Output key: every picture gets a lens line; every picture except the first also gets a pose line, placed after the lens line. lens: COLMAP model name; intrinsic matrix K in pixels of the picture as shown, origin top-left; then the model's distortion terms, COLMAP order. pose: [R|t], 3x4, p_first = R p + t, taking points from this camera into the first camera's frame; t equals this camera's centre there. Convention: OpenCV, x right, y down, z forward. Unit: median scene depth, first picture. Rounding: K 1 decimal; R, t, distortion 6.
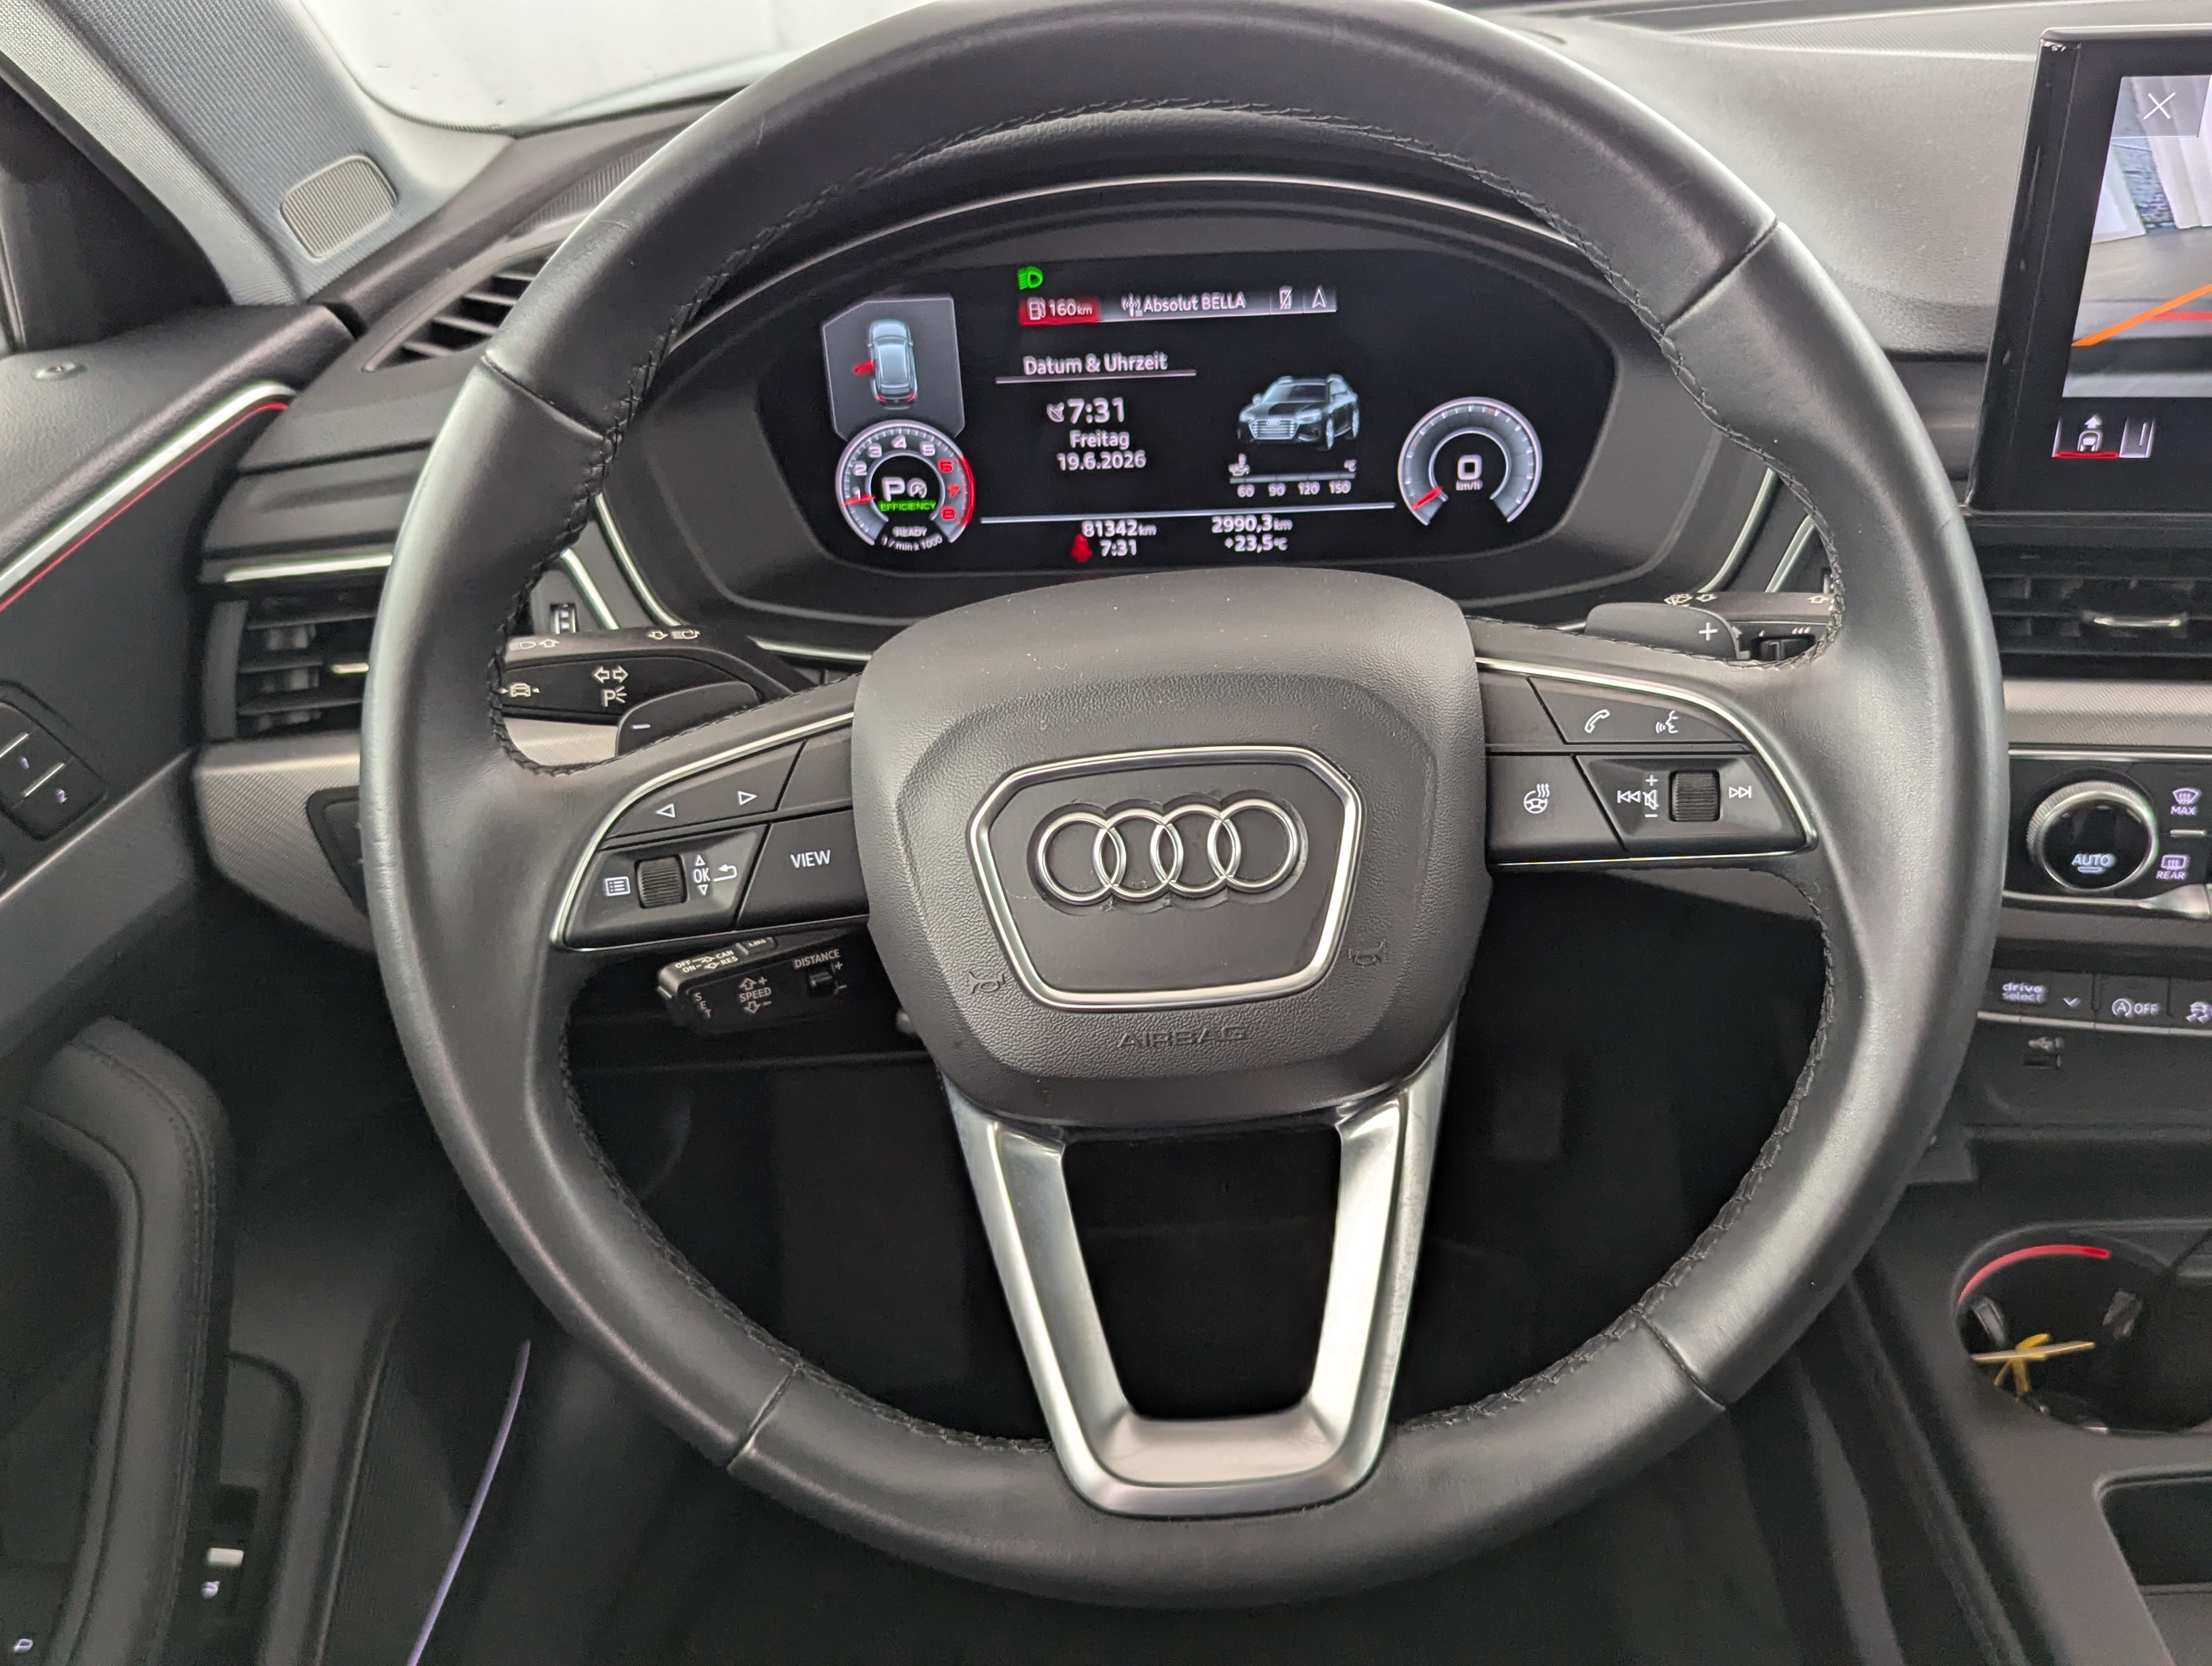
lens RADIAL K [[2034.6, 0, 1143.7], [0, 2034.6, 840.1], [0, 0, 1]] dist [0.031816, -0.024412]
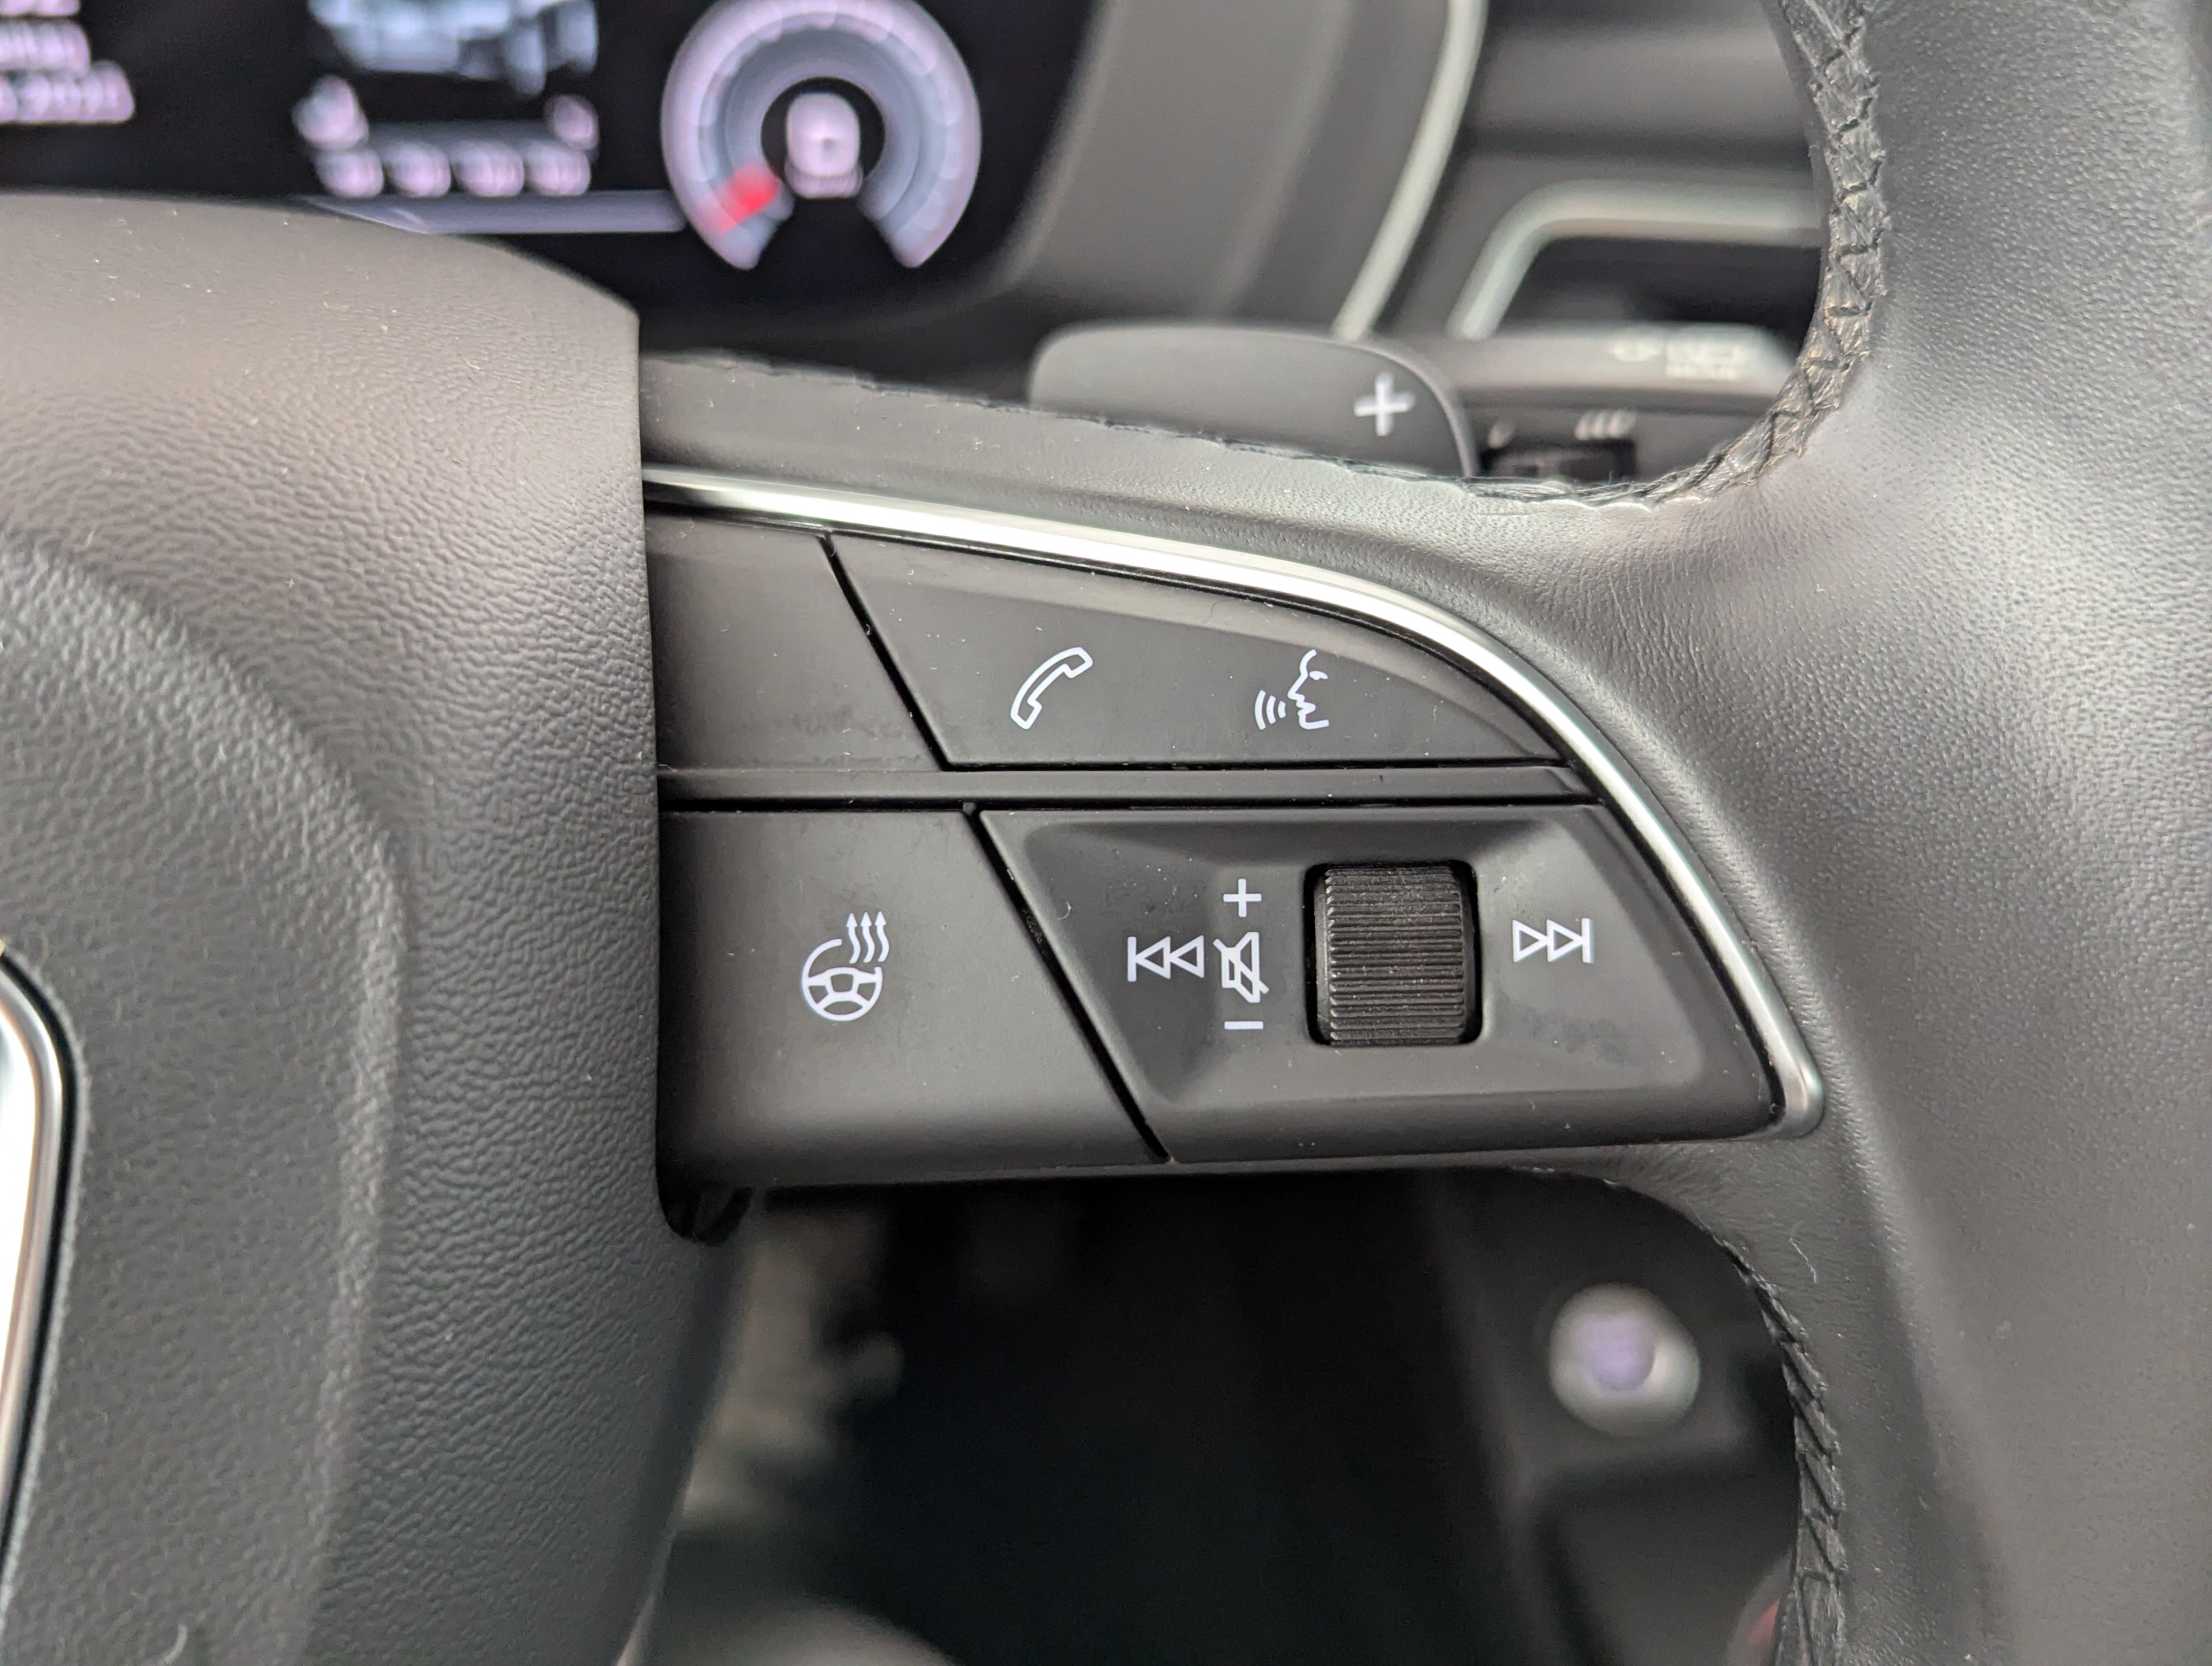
lens RADIAL K [[2054.7, 0, 1106.0], [0, 2054.7, 833.0], [0, 0, 1]] dist [0.033016, -0.000660]
pose [[0.977199, -0.026493, 0.210664, 0.139329], [0.019500, 0.999190, 0.035205, -0.039552], [-0.211426, -0.030294, 0.976924, 0.591464]]
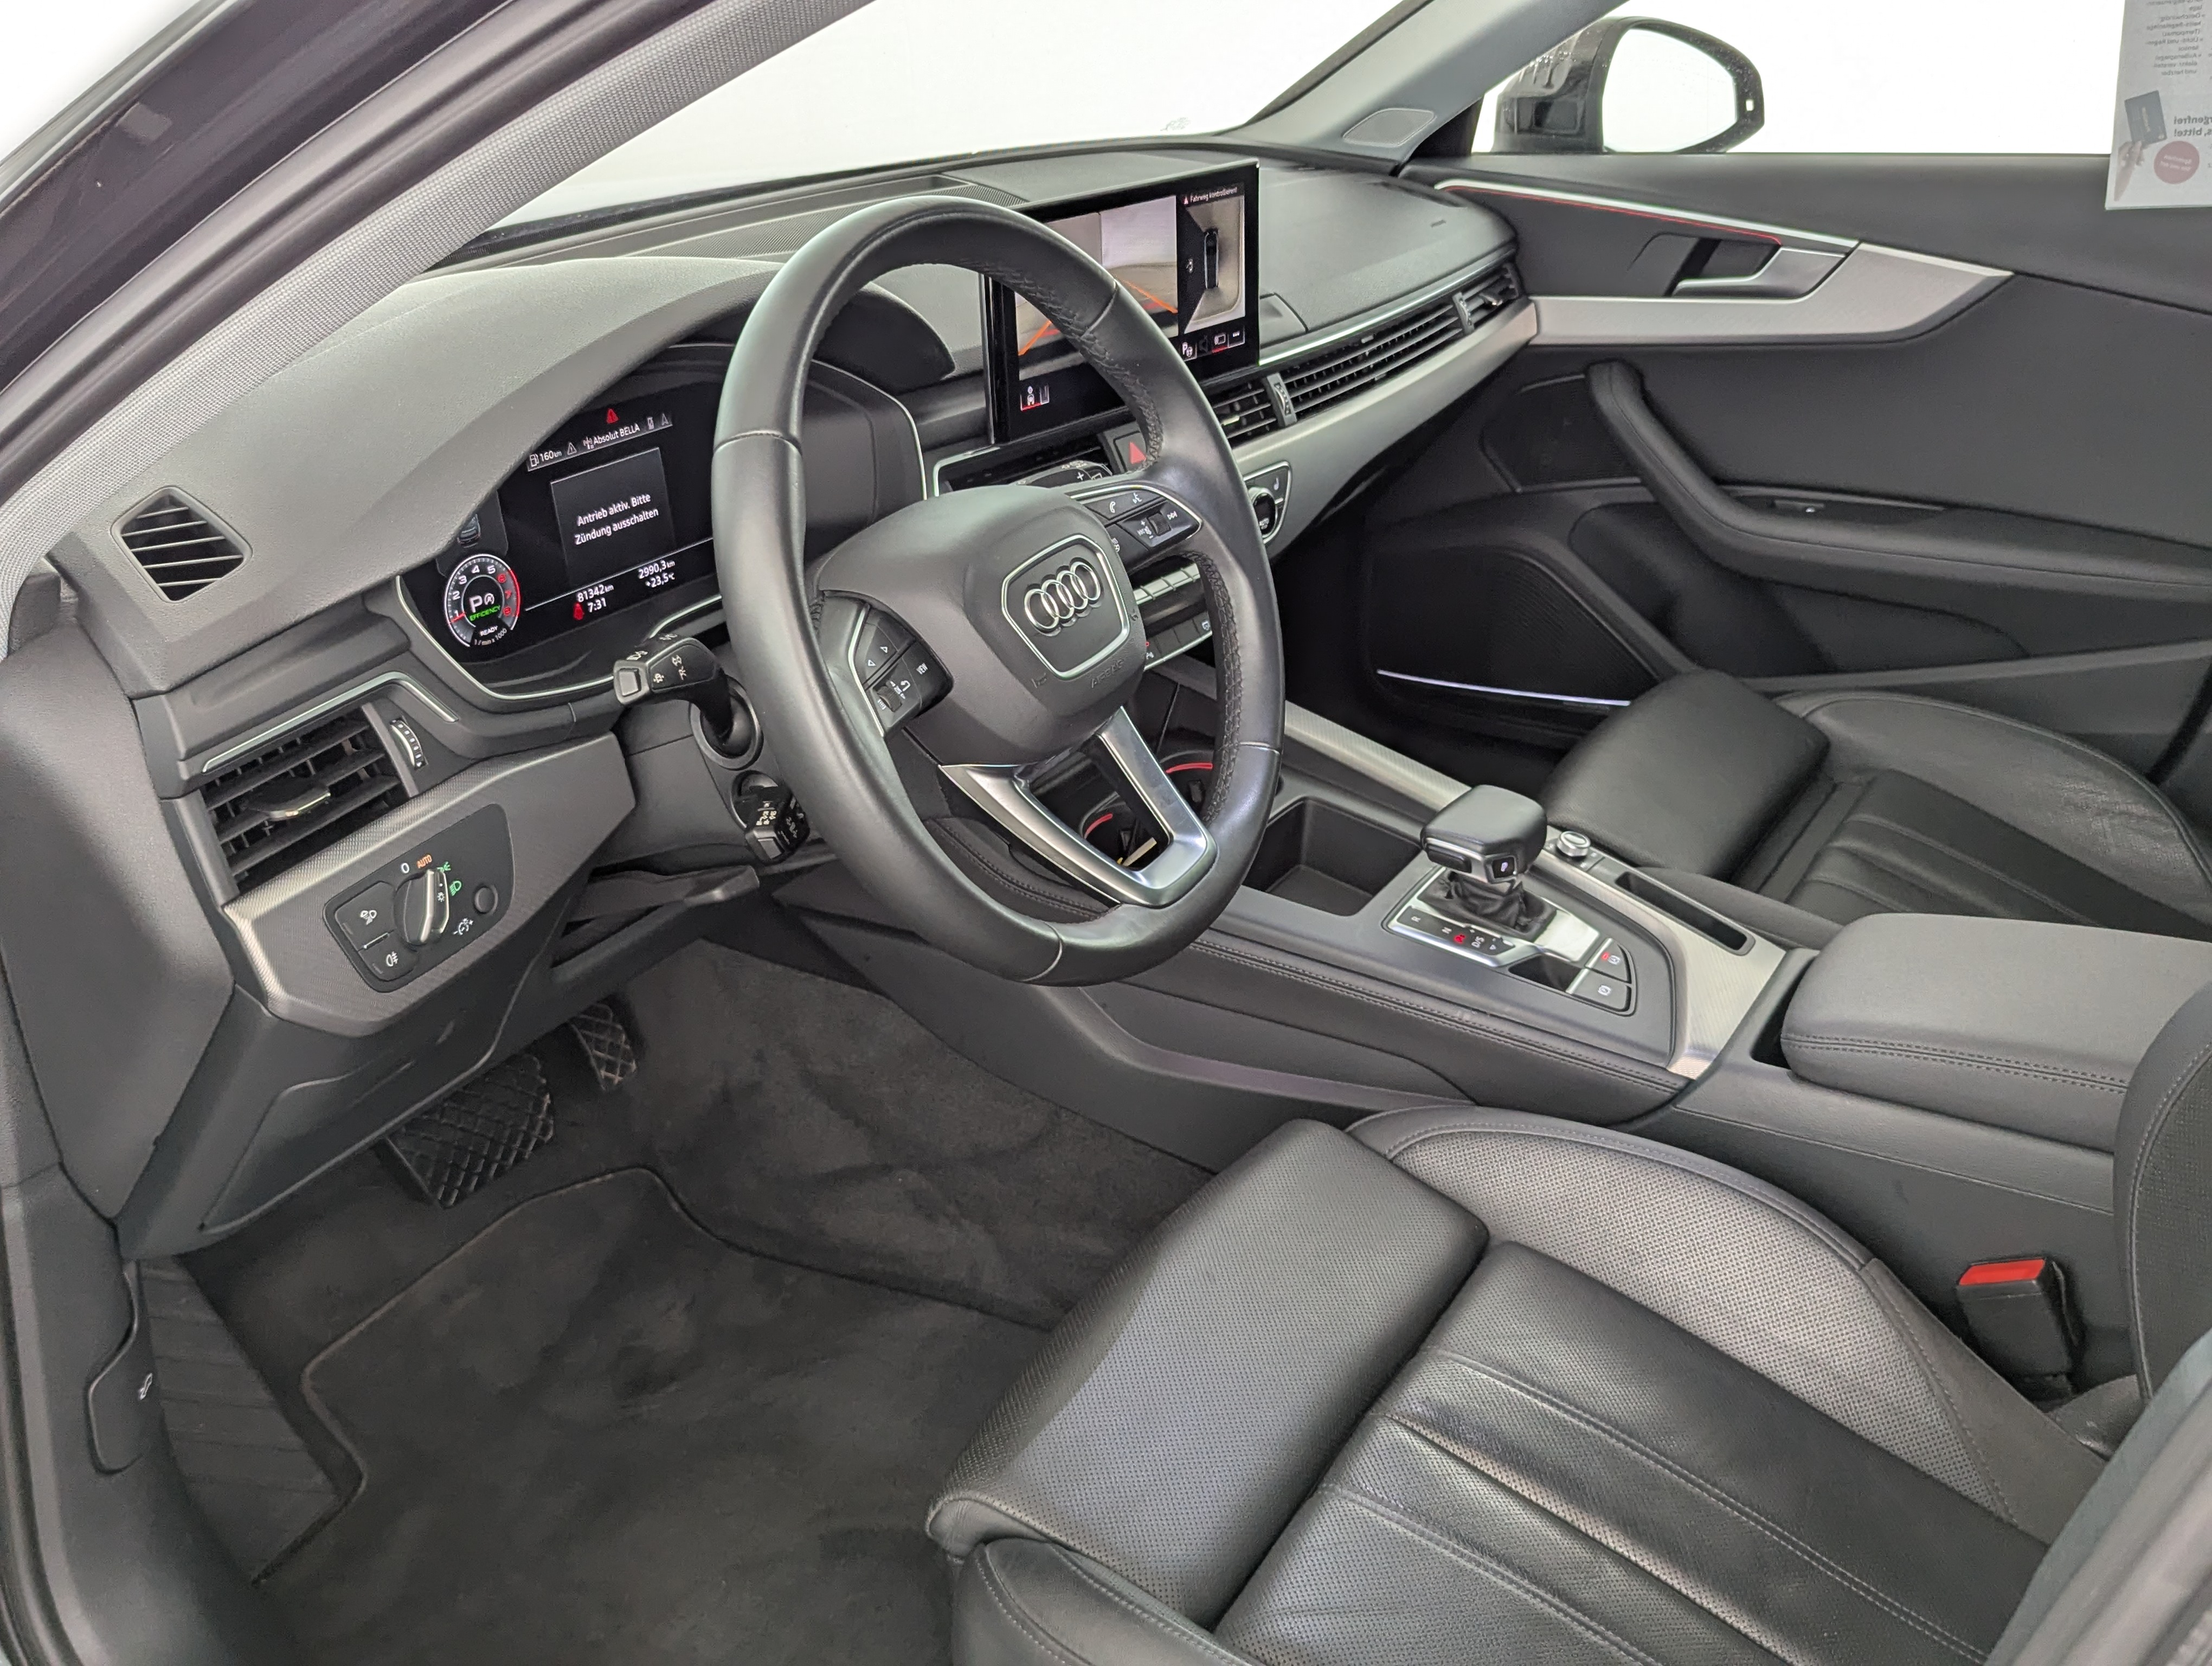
lens RADIAL K [[2034.6, 0, 1143.7], [0, 2034.6, 840.1], [0, 0, 1]] dist [0.031816, -0.024412]
pose [[0.489719, -0.341094, 0.802390, -1.341046], [0.431933, 0.894342, 0.116562, 0.014627], [-0.757370, 0.289496, 0.585306, -0.180700]]
